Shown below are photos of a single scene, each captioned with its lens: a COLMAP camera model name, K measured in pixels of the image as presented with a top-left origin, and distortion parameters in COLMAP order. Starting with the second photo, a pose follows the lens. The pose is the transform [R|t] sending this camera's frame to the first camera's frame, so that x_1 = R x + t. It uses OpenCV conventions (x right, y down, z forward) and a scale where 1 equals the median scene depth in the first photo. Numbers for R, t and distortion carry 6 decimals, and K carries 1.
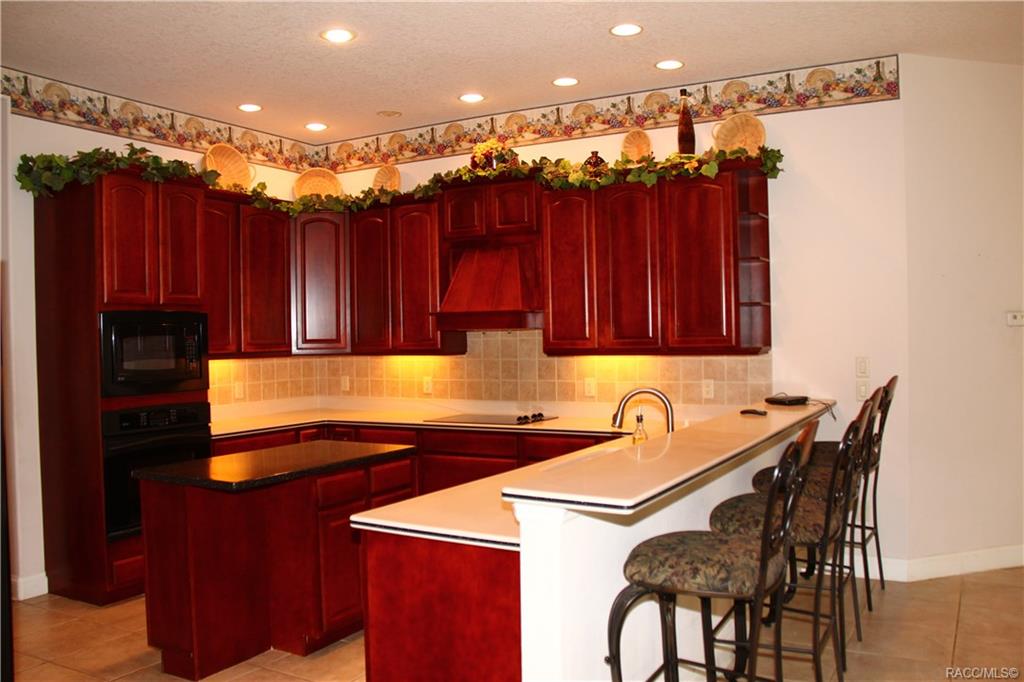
lens RADIAL K [[870.0, 0, 510.9], [0, 870.0, 340.8], [0, 0, 1]] dist [-0.153179, 0.136344]
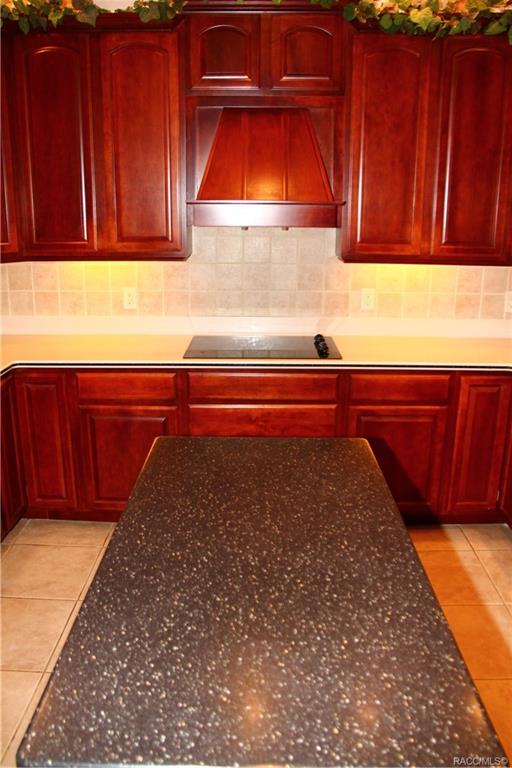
lens RADIAL K [[652.5, 0, 253.3], [0, 652.5, 389.1], [0, 0, 1]] dist [-0.153179, 0.136344]
pose [[0.881790, -0.107735, 0.459172, -0.310614], [-0.016913, 0.965713, 0.259062, -0.022288], [-0.471338, -0.236204, 0.849734, 0.537311]]
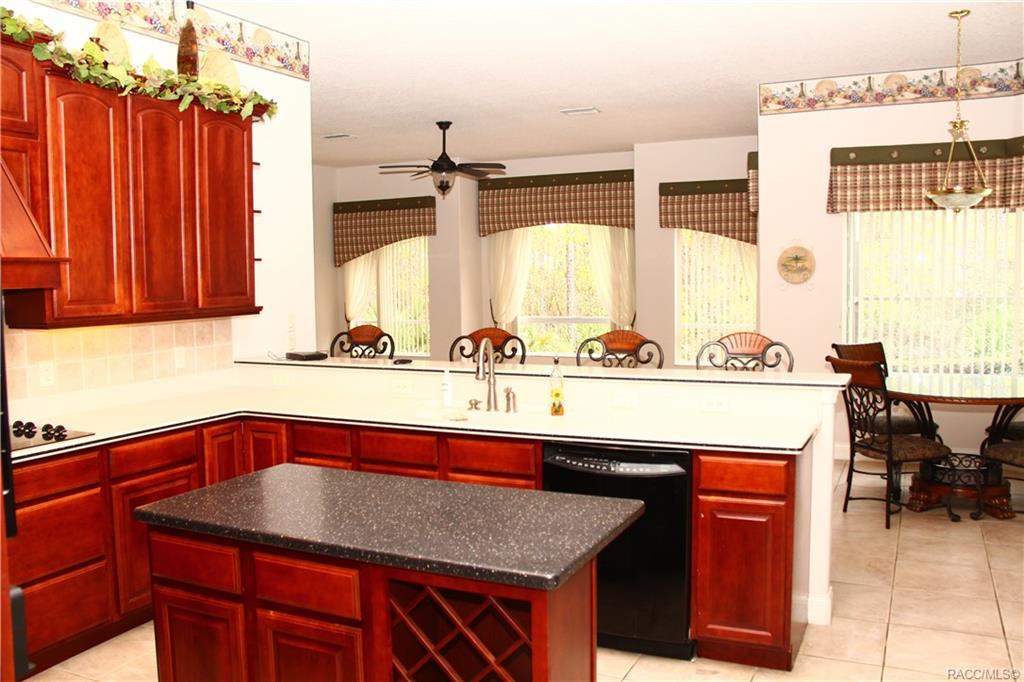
lens RADIAL K [[870.0, 0, 514.4], [0, 870.0, 341.4], [0, 0, 1]] dist [-0.153179, 0.136344]
pose [[-0.062131, -0.060340, 0.996242, -0.624350], [0.023153, 0.997815, 0.061879, -0.004843], [-0.997799, 0.026911, -0.060598, 0.705167]]
